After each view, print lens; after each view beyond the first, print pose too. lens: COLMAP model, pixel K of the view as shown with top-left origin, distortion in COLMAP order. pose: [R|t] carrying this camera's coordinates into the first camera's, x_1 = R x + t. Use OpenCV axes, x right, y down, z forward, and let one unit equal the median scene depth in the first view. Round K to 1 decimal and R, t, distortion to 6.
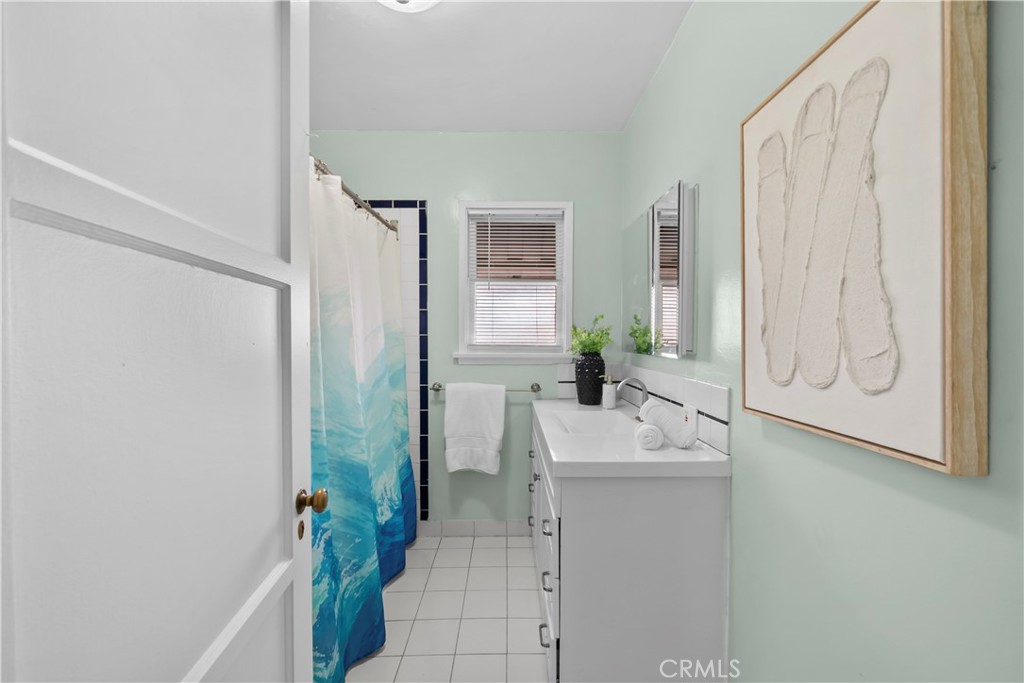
lens RADIAL K [[402.7, 0, 510.2], [0, 402.7, 341.2], [0, 0, 1]] dist [-0.001072, -0.000219]
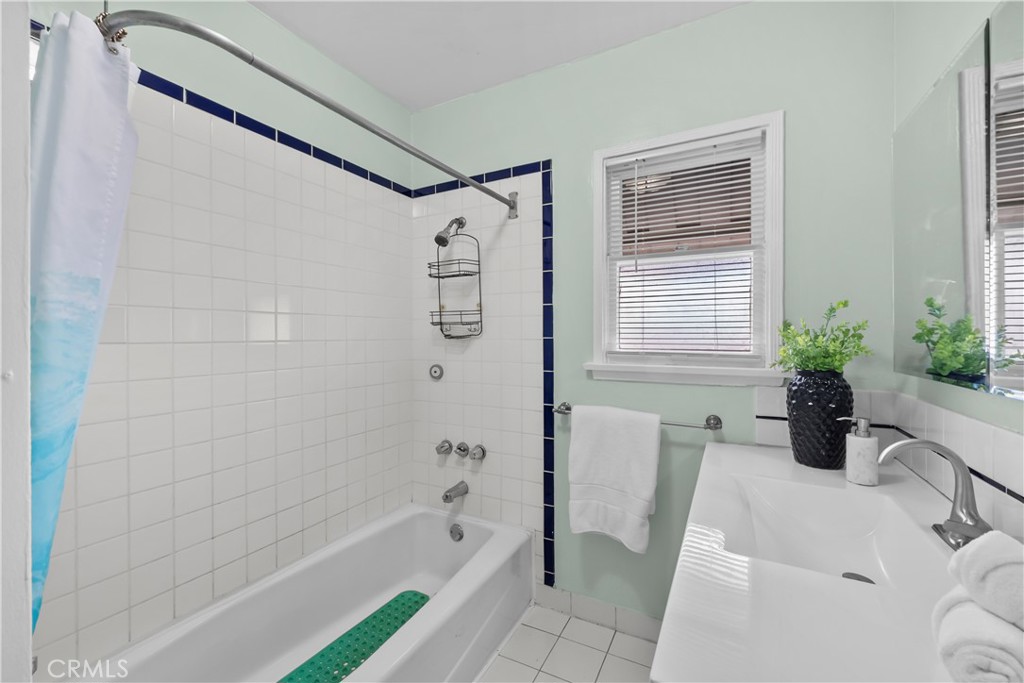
lens RADIAL K [[410.1, 0, 514.6], [0, 410.1, 333.9], [0, 0, 1]] dist [-0.001913, -0.000310]
pose [[0.883452, -0.005078, -0.468494, 0.089581], [-0.000910, 0.999921, -0.012553, -0.013371], [0.468521, 0.011516, 0.883377, 0.296971]]
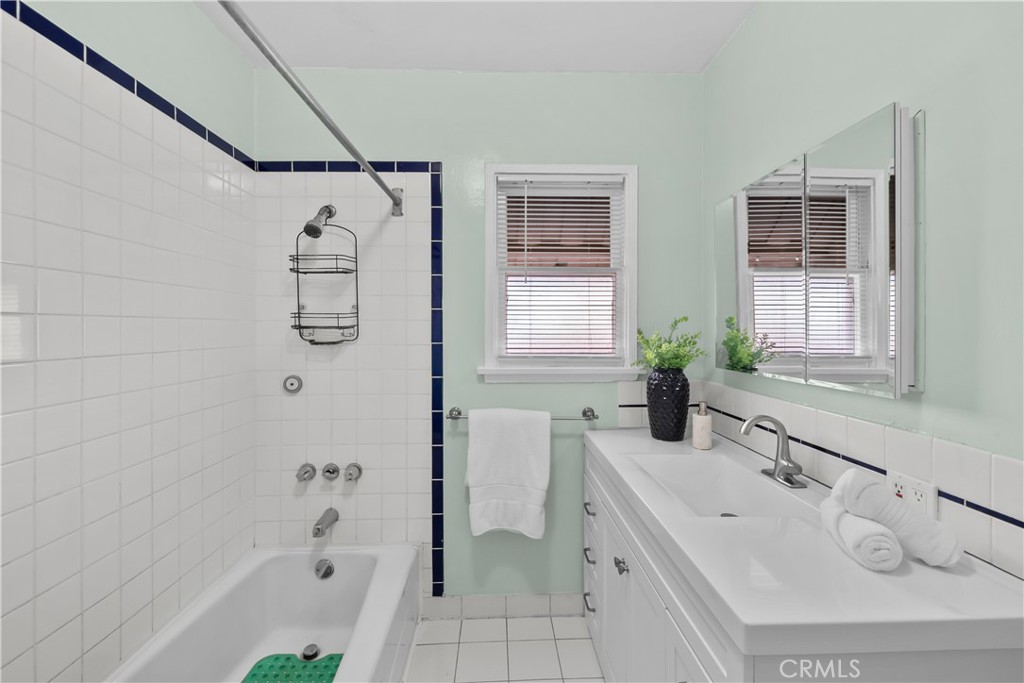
lens RADIAL K [[412.7, 0, 509.8], [0, 412.7, 325.9], [0, 0, 1]] dist [-0.001937, -0.000269]
pose [[0.999720, -0.002077, 0.023586, -0.100594], [0.002466, 0.999862, -0.016455, -0.034827], [-0.023549, 0.016509, 0.999586, 0.242747]]
